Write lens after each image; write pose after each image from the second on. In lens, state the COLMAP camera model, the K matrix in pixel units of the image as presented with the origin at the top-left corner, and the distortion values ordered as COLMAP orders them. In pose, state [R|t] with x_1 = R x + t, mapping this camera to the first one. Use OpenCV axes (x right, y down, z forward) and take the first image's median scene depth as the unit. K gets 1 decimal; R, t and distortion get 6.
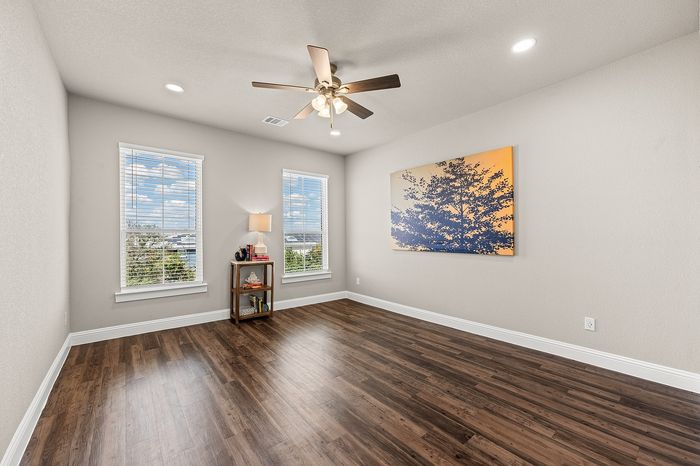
lens RADIAL K [[280.6, 0, 348.7], [0, 280.6, 234.9], [0, 0, 1]] dist [-0.024554, 0.014530]
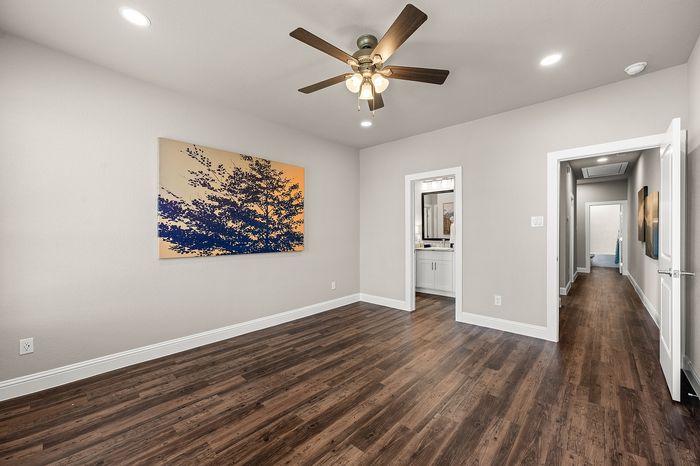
lens RADIAL K [[280.6, 0, 348.7], [0, 280.6, 234.9], [0, 0, 1]] dist [-0.024554, 0.014530]
pose [[-0.141038, 0.001691, 0.990003, -0.660916], [0.005167, 0.999986, -0.000972, 0.001849], [-0.989991, 0.004978, -0.141044, 0.846922]]
